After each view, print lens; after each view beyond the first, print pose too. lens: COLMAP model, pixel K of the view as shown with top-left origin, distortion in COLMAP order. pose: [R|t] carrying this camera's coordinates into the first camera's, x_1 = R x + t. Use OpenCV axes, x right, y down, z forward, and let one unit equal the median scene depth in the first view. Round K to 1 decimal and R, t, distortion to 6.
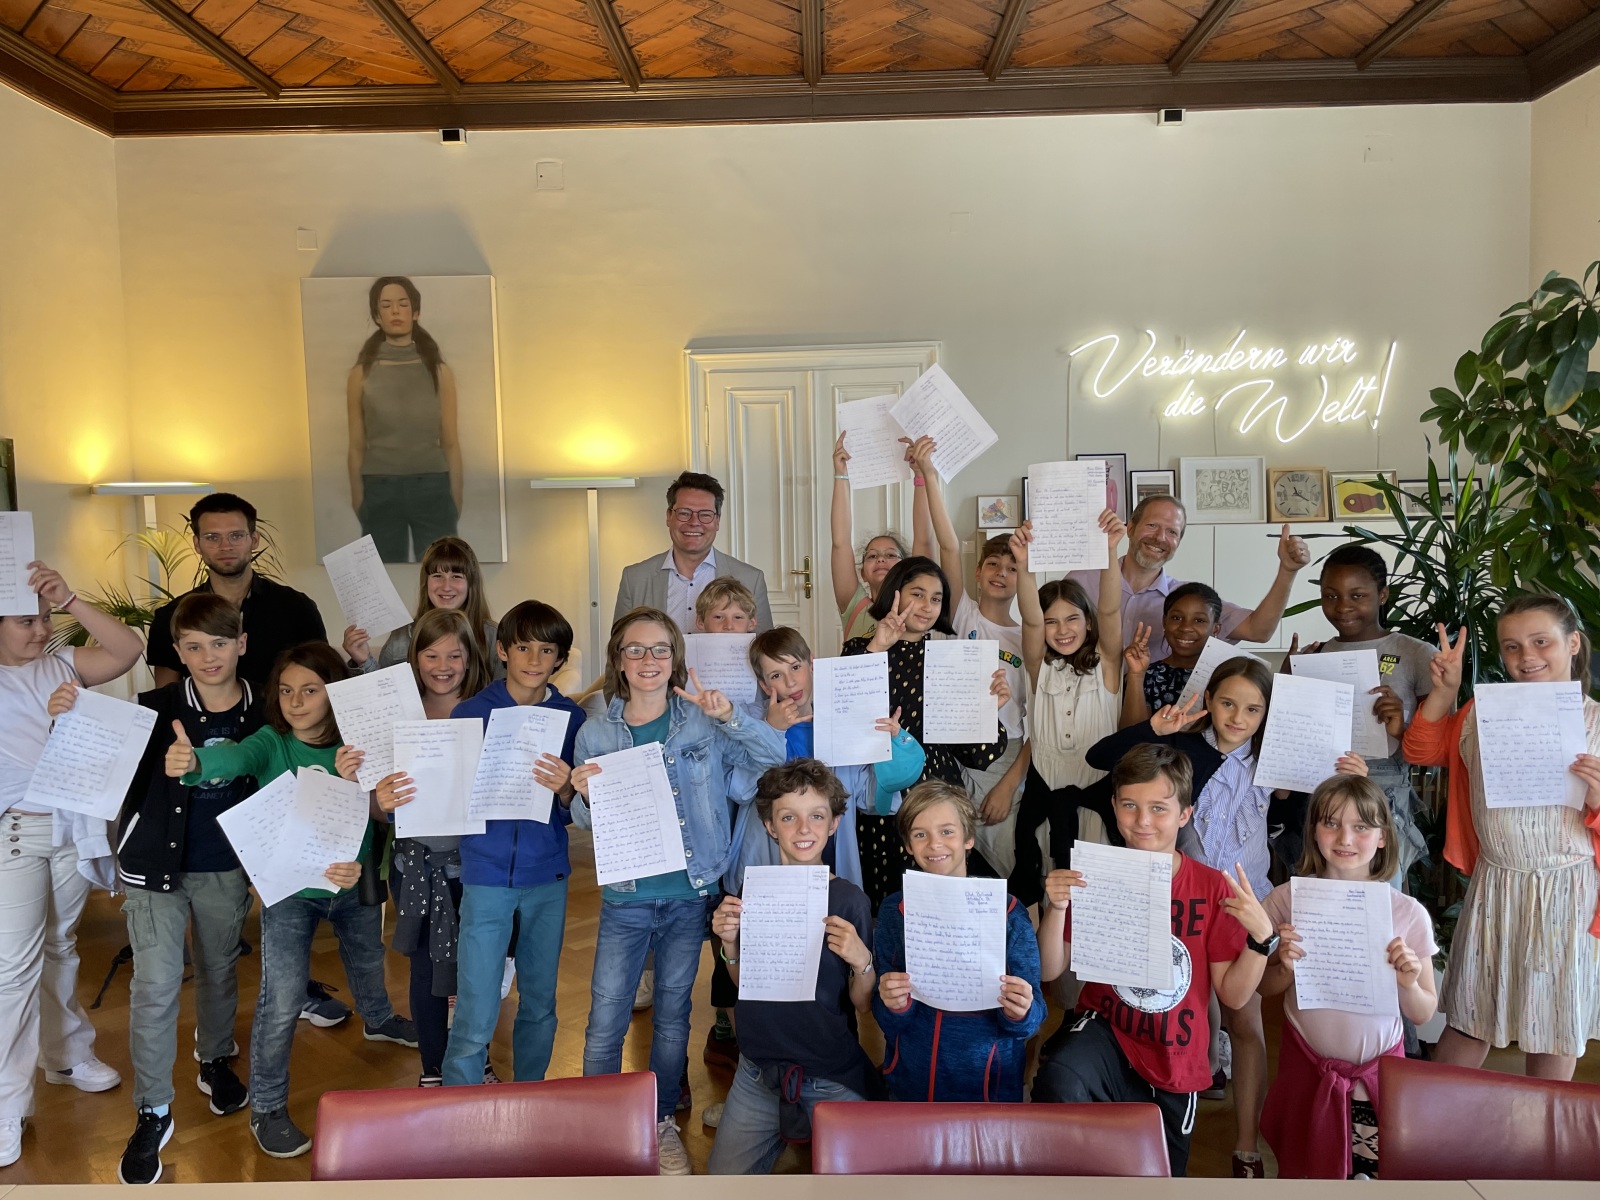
lens RADIAL K [[1229.0, 0, 800.2], [0, 1229.0, 612.5], [0, 0, 1]] dist [0.092675, -0.114583]
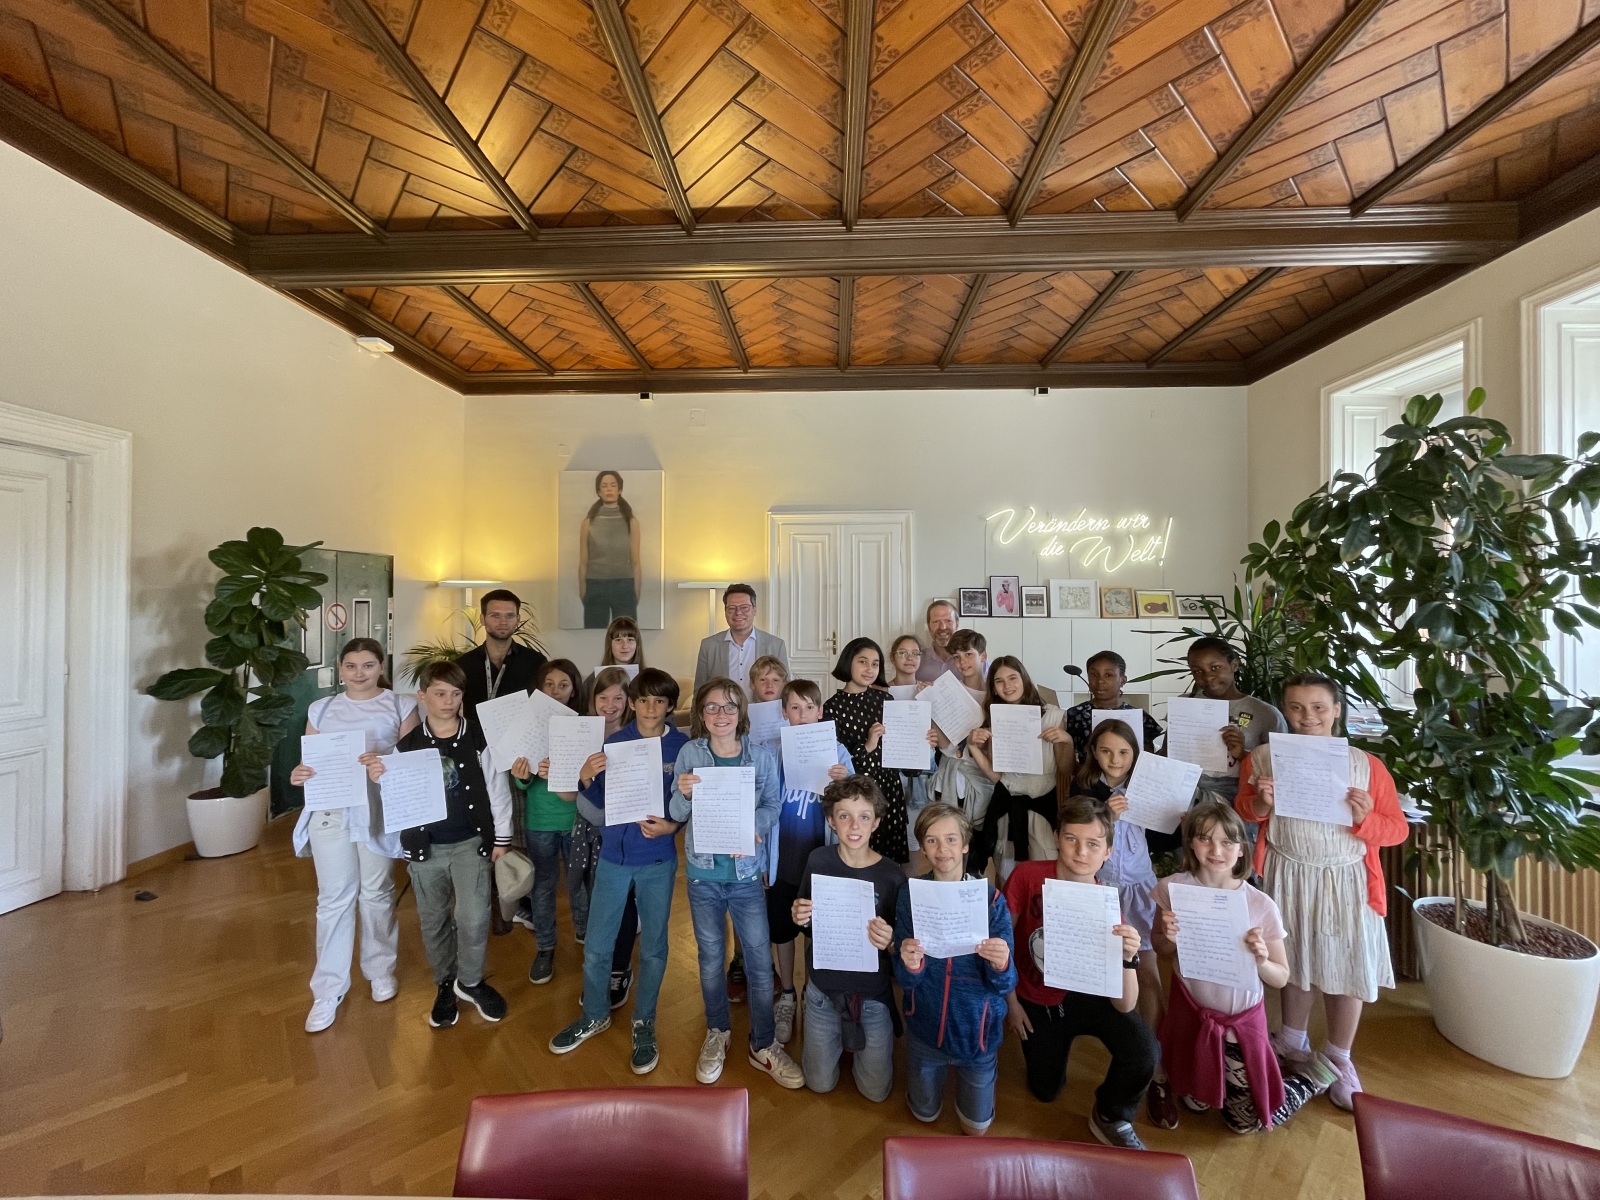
lens RADIAL K [[650.3, 0, 805.0], [0, 650.3, 595.1], [0, 0, 1]] dist [-0.002297, 0.000191]
pose [[0.999220, 0.022719, -0.032308, -0.008028], [-0.025499, 0.995756, -0.088430, -0.013491], [0.030162, 0.089184, 0.995558, 0.084513]]
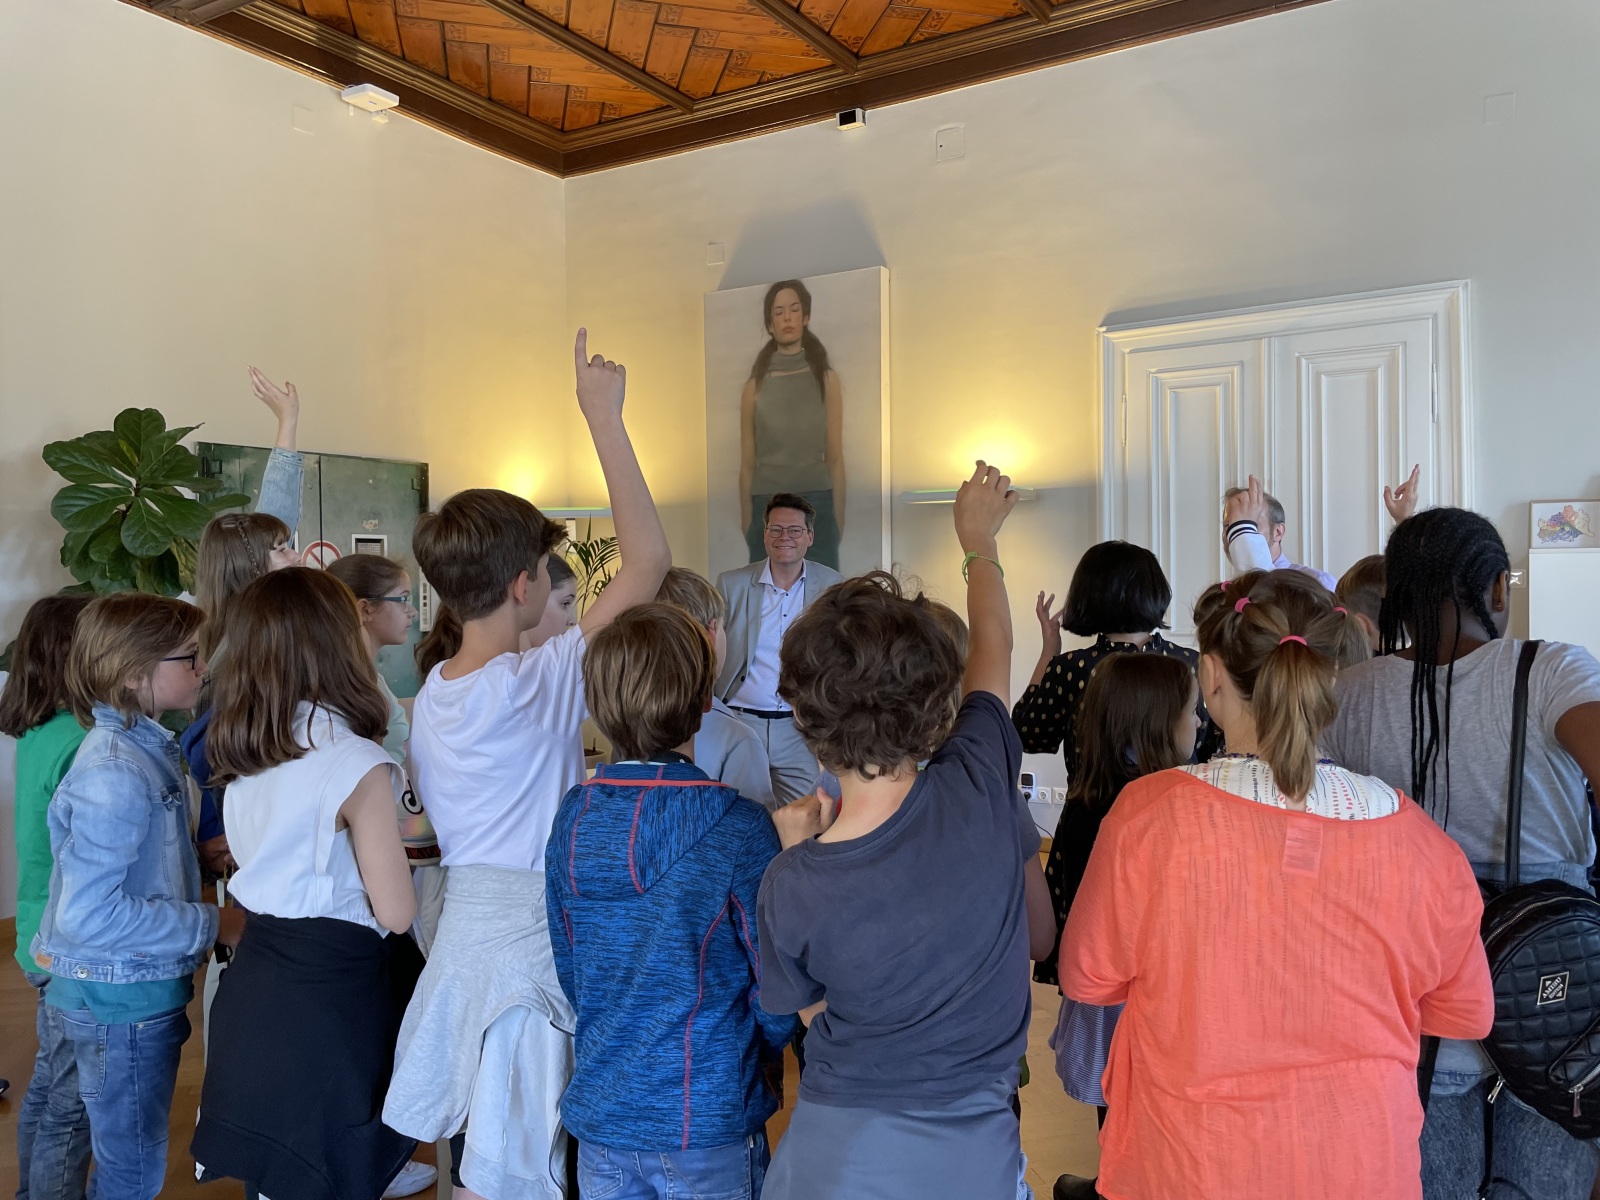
lens RADIAL K [[1229.0, 0, 808.5], [0, 1229.0, 591.3], [0, 0, 1]] dist [0.092675, -0.114583]
pose [[0.866327, 0.014384, -0.499270, 0.148827], [-0.045543, 0.997696, -0.050281, 0.005530], [0.497397, 0.066298, 0.864986, 0.231658]]
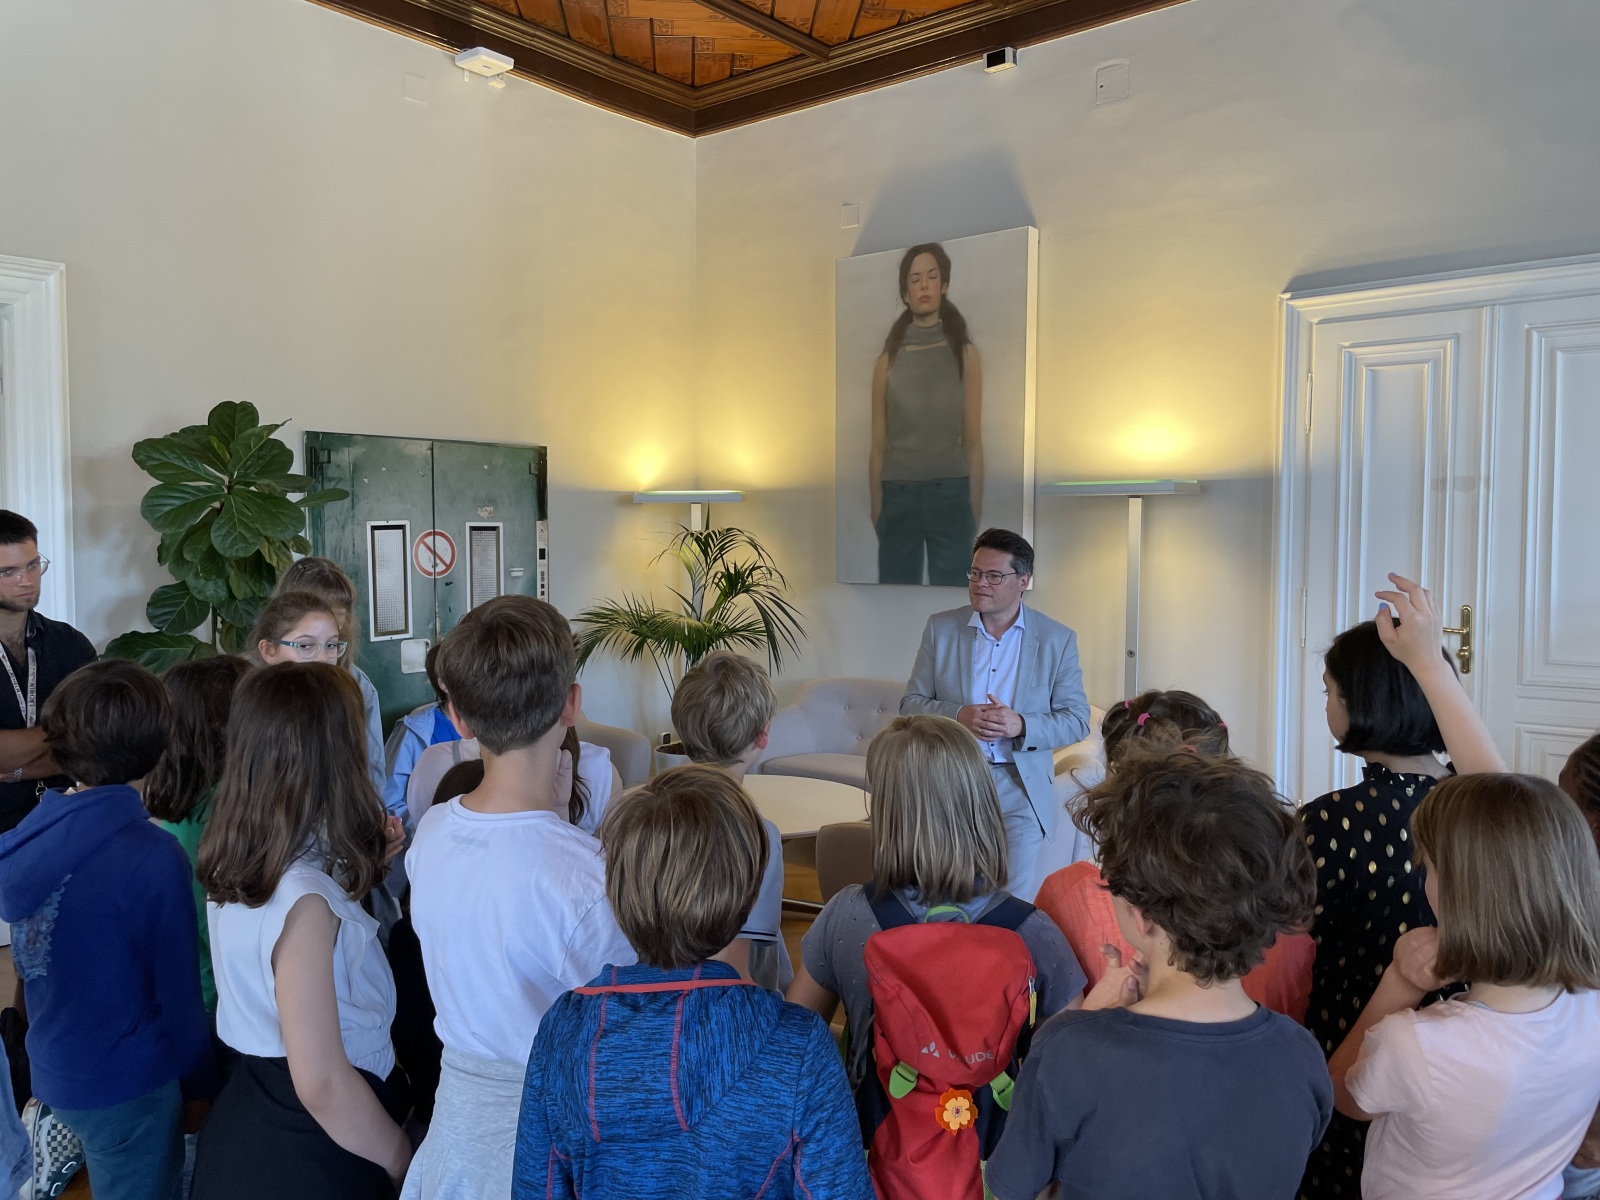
lens RADIAL K [[1229.0, 0, 800.9], [0, 1229.0, 594.9], [0, 0, 1]] dist [0.092675, -0.114583]
pose [[0.781260, 0.054015, -0.621865, 0.140117], [-0.066824, 0.997761, 0.002713, -0.031145], [0.620619, 0.039436, 0.783120, 0.305974]]
